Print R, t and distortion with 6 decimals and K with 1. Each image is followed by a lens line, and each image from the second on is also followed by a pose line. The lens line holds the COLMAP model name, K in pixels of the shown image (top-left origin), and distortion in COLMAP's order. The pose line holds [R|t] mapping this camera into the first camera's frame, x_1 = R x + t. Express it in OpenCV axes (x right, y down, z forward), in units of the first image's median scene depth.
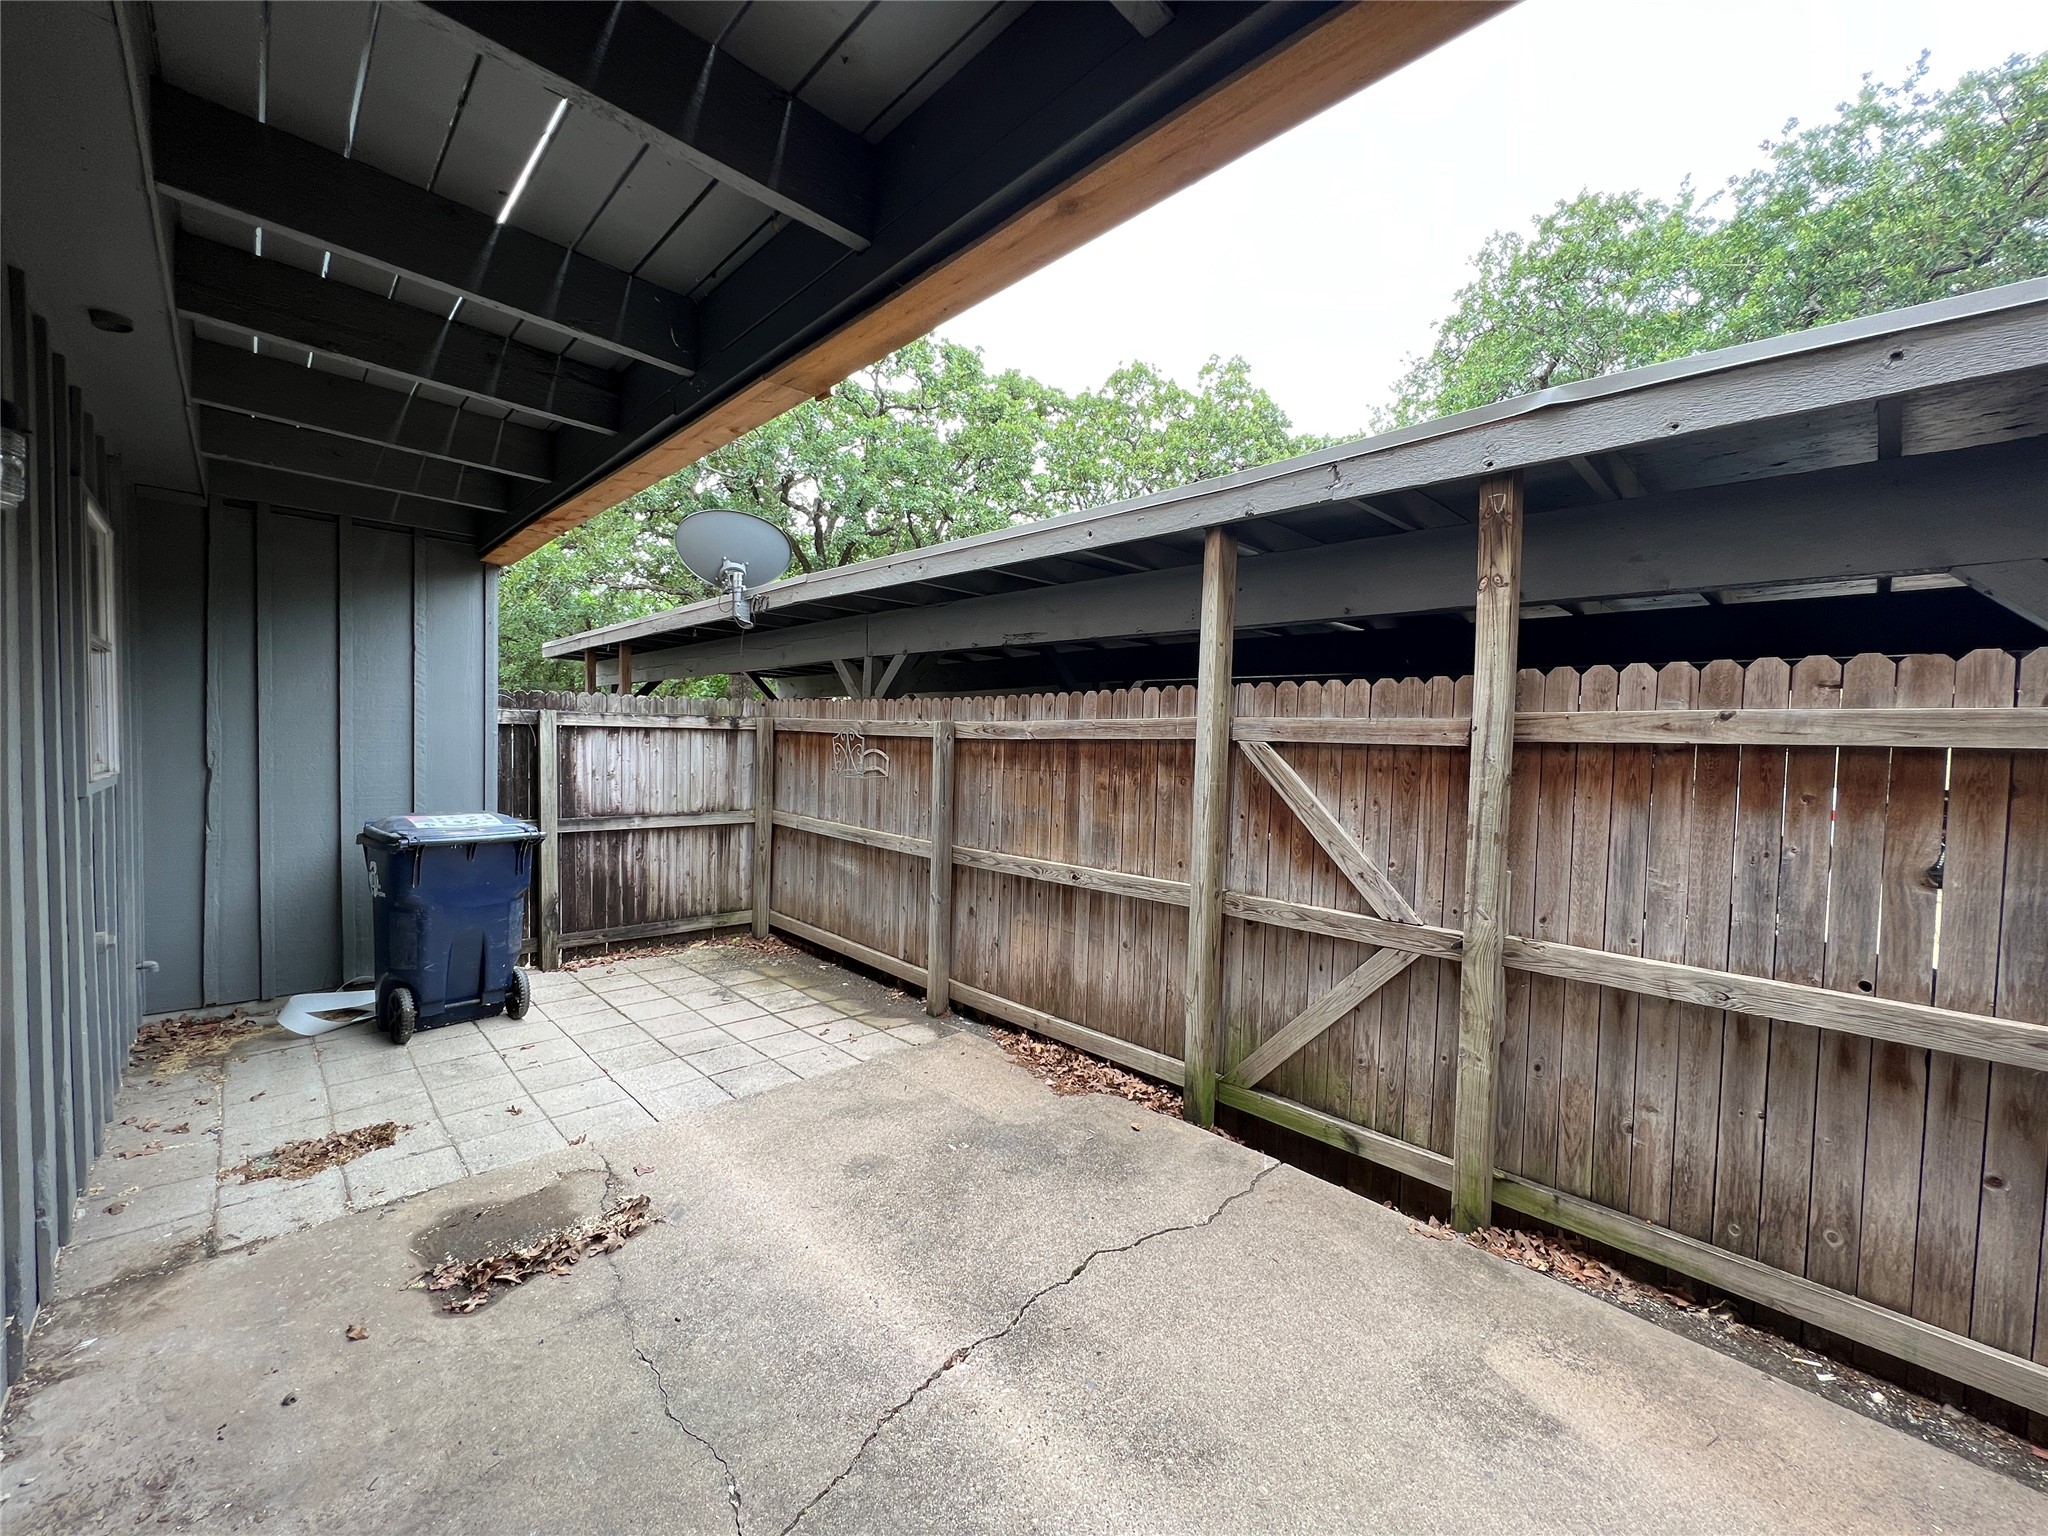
lens RADIAL K [[817.9, 0, 1019.6], [0, 817.9, 764.1], [0, 0, 1]] dist [0.000056, 0.000320]
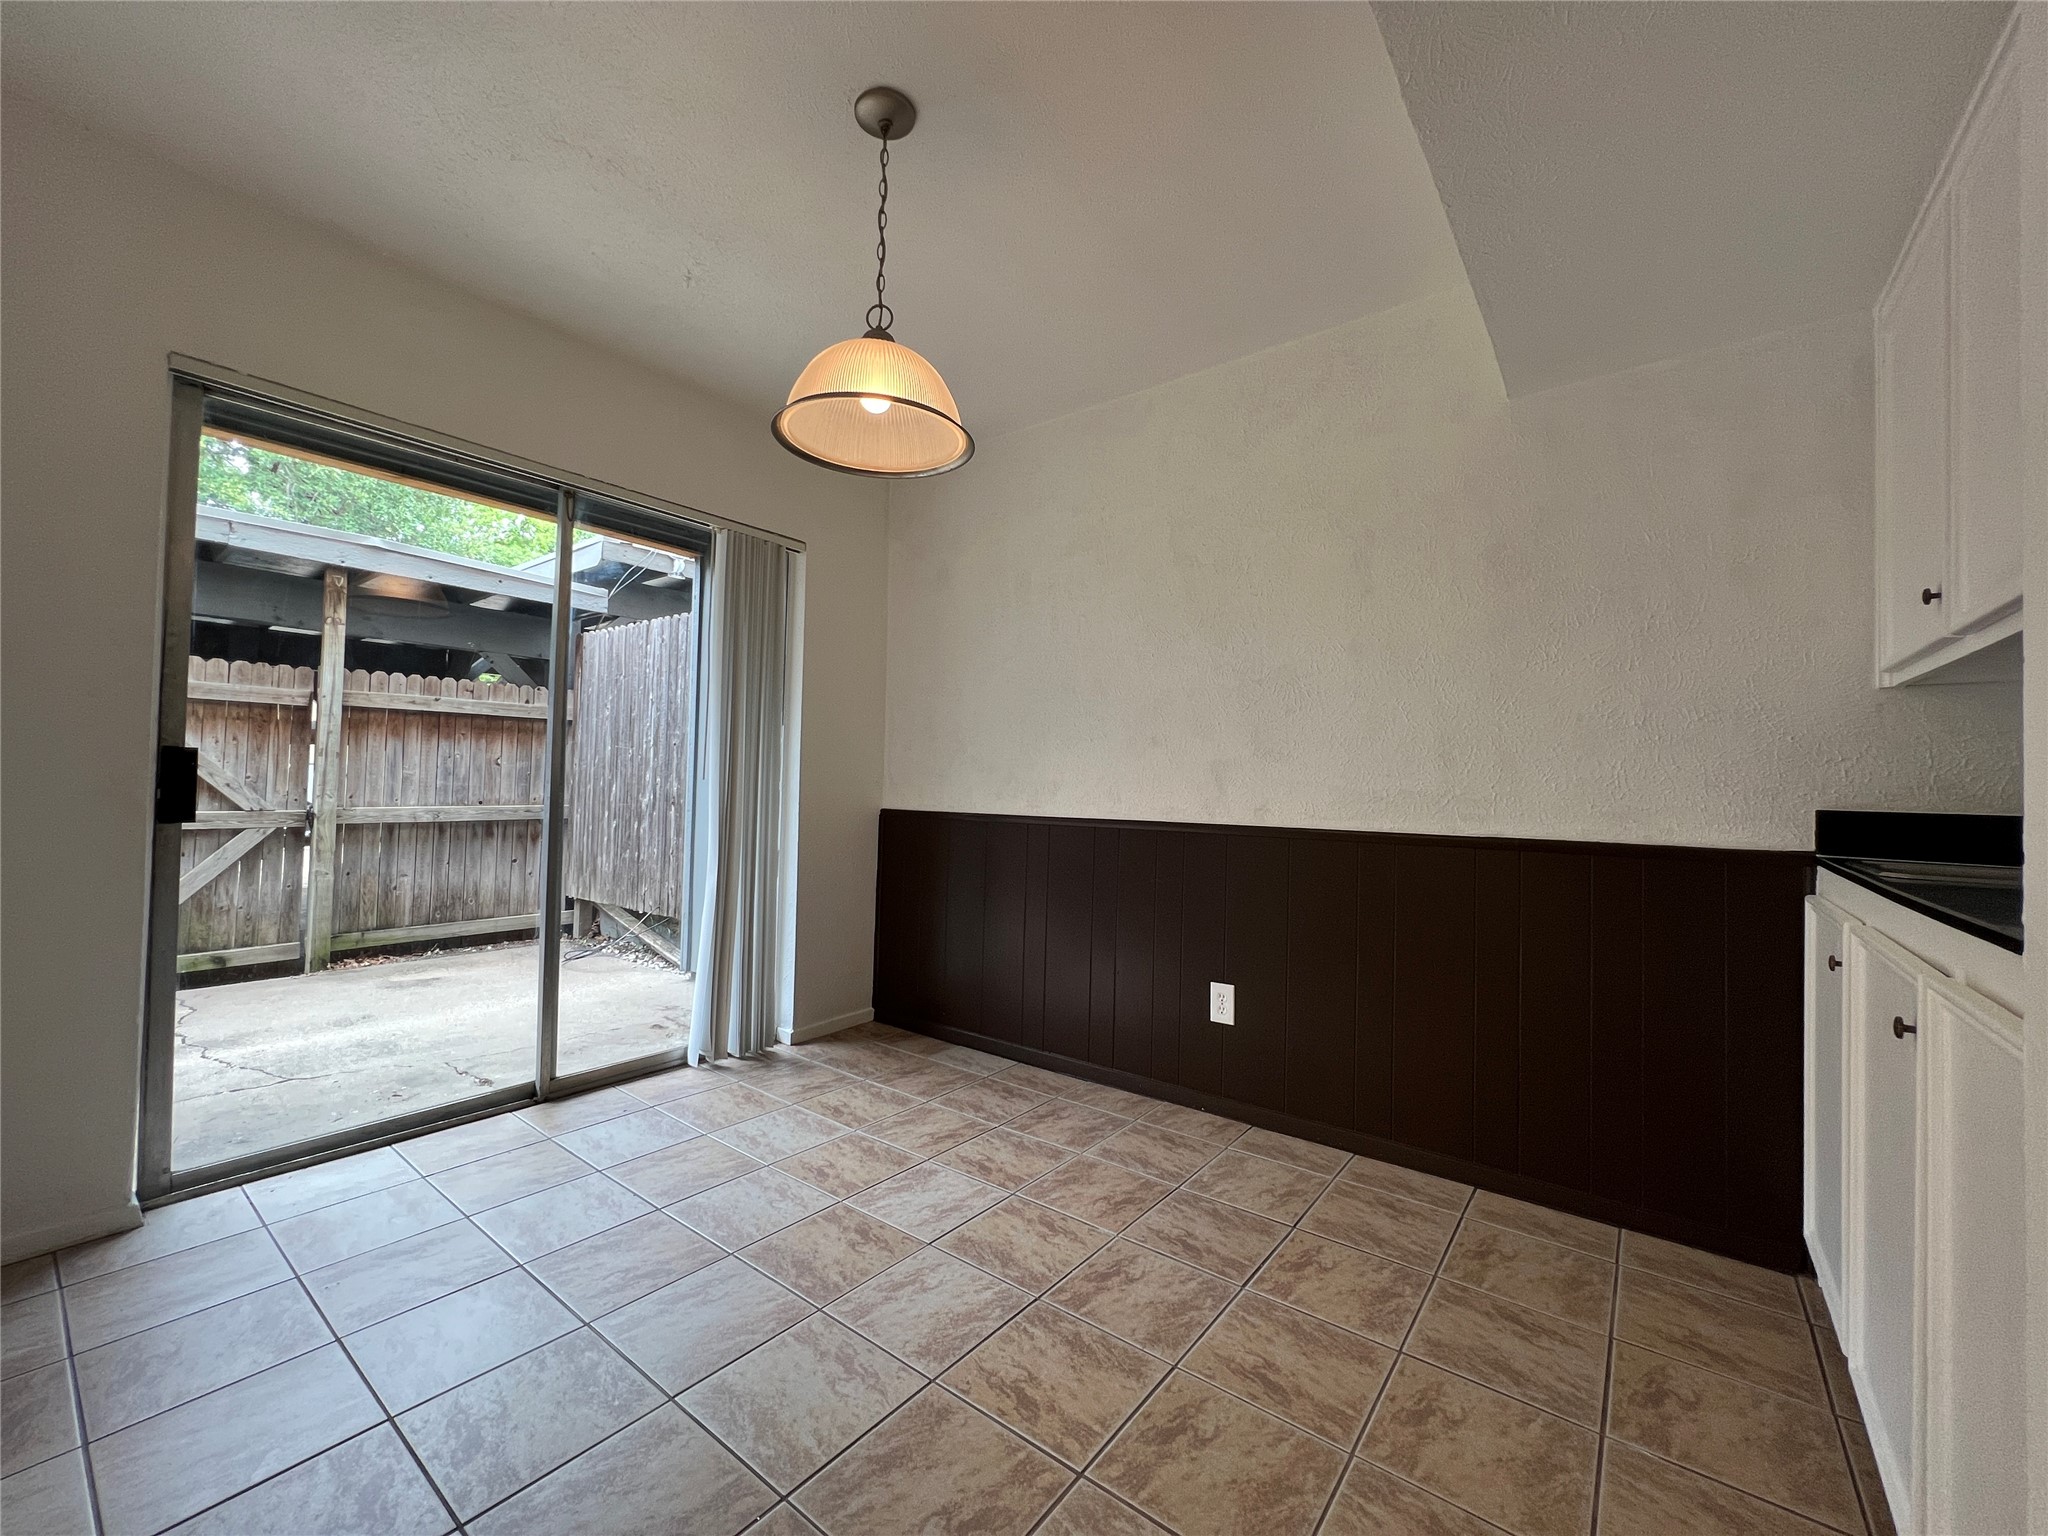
lens RADIAL K [[817.9, 0, 1019.6], [0, 817.9, 764.1], [0, 0, 1]] dist [0.000056, 0.000320]
pose [[-0.141611, -0.010587, 0.989866, -1.601233], [0.004821, 0.999924, 0.011384, 0.101768], [-0.989911, 0.006384, -0.141549, -0.323422]]
